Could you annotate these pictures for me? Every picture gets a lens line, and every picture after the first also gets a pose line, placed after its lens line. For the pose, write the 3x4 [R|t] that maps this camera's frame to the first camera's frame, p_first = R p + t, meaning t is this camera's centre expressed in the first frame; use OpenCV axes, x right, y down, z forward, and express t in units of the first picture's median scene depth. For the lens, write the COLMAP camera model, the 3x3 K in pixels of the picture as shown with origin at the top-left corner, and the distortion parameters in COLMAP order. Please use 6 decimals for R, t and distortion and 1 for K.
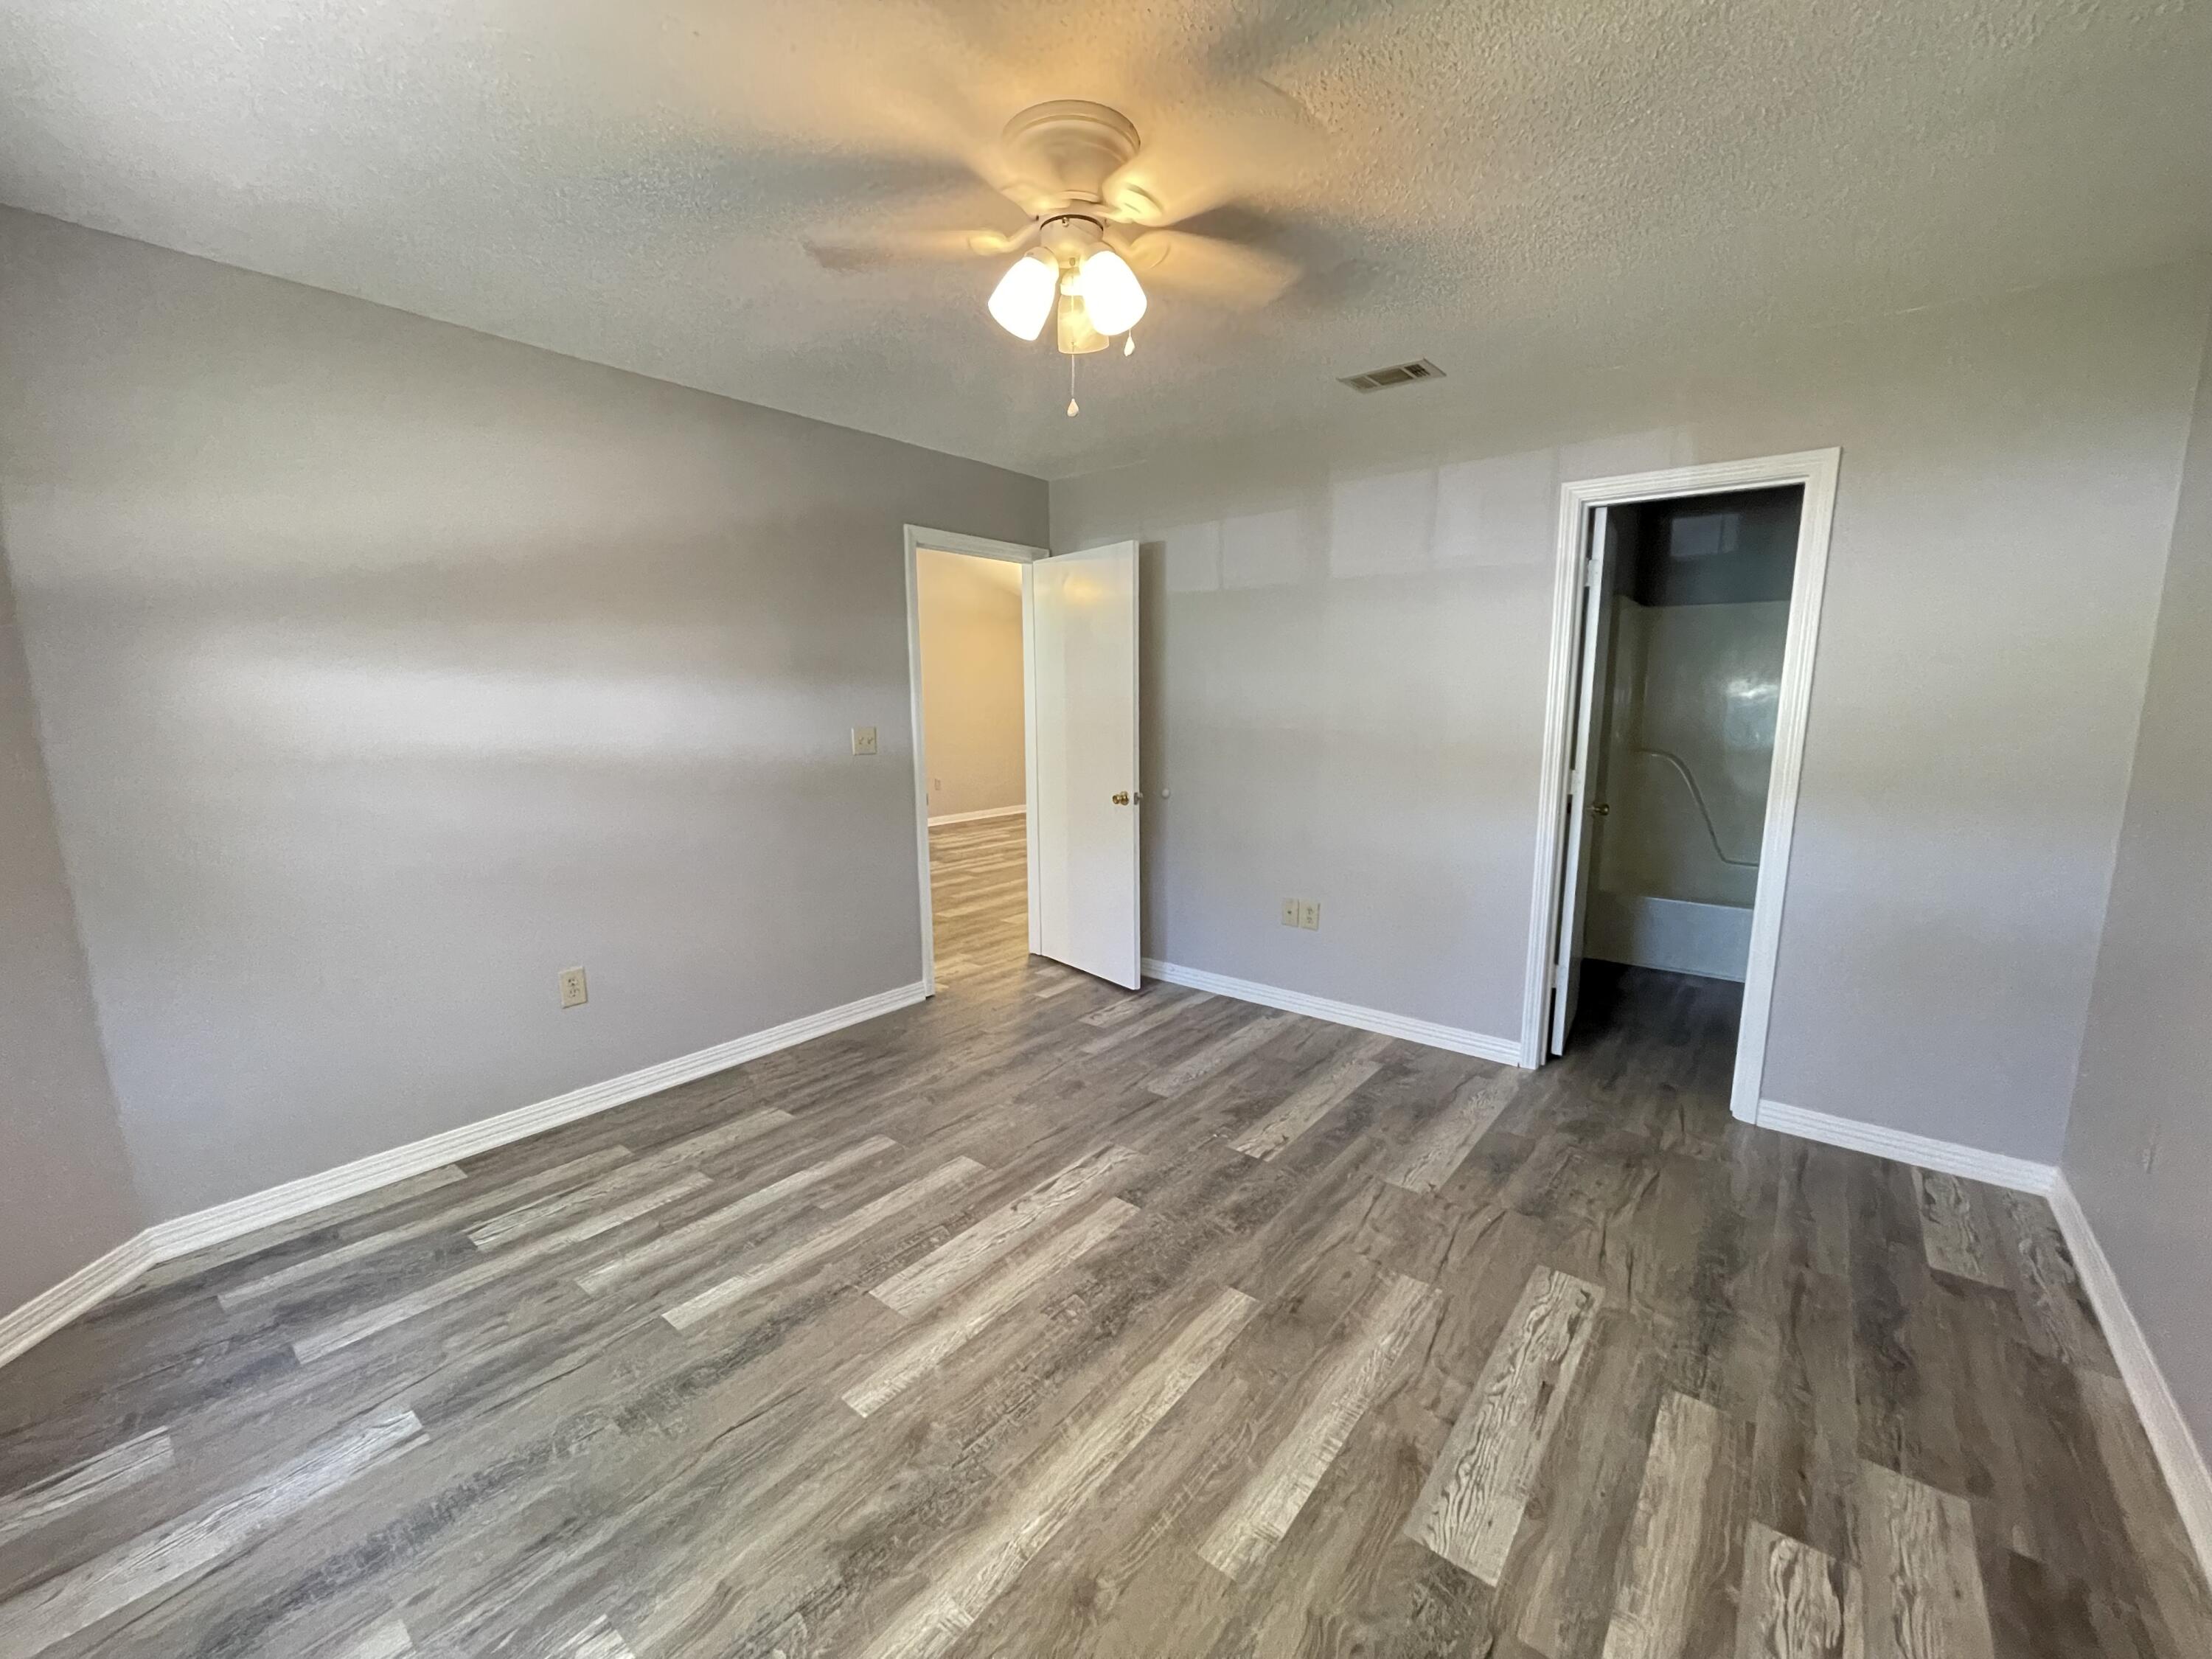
lens RADIAL K [[893.5, 0, 1111.6], [0, 893.5, 841.2], [0, 0, 1]] dist [0.001091, 0.006828]
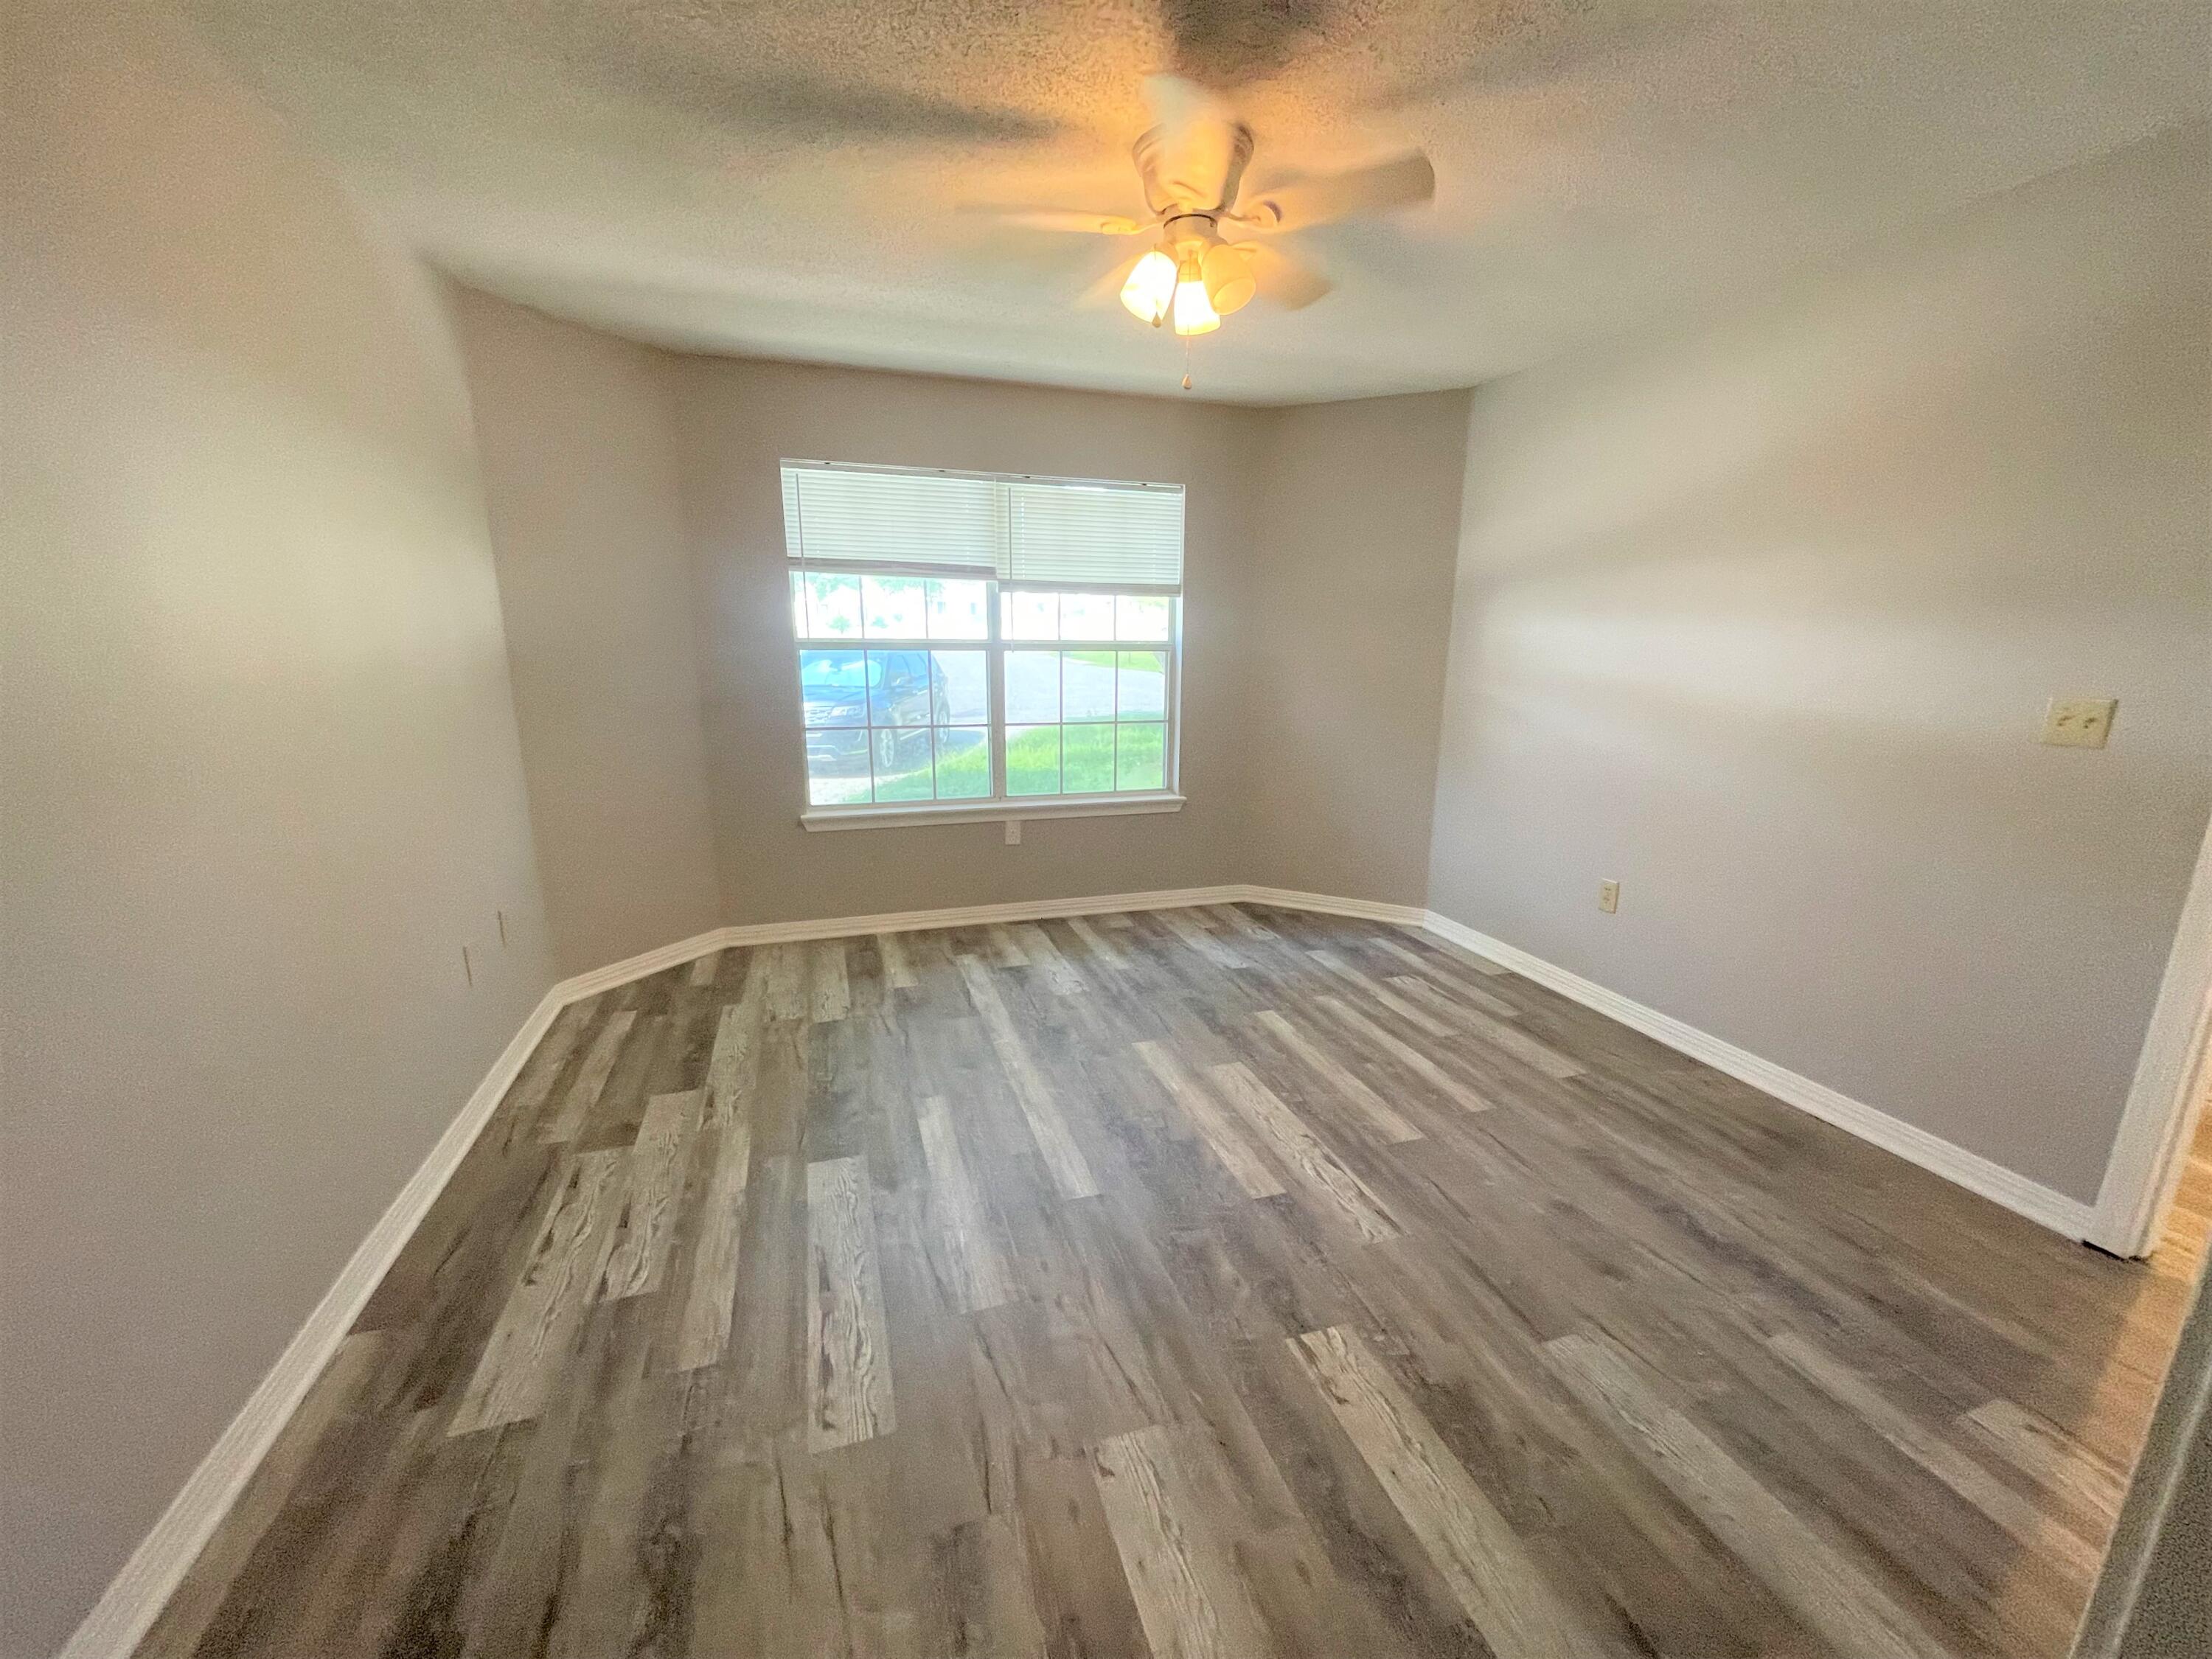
lens RADIAL K [[893.5, 0, 1111.6], [0, 893.5, 841.2], [0, 0, 1]] dist [0.001091, 0.006828]
pose [[-0.547804, 0.184889, -0.815921, 0.905310], [-0.146085, 0.939151, 0.310893, -0.224954], [0.823754, 0.289502, -0.487461, 1.394023]]
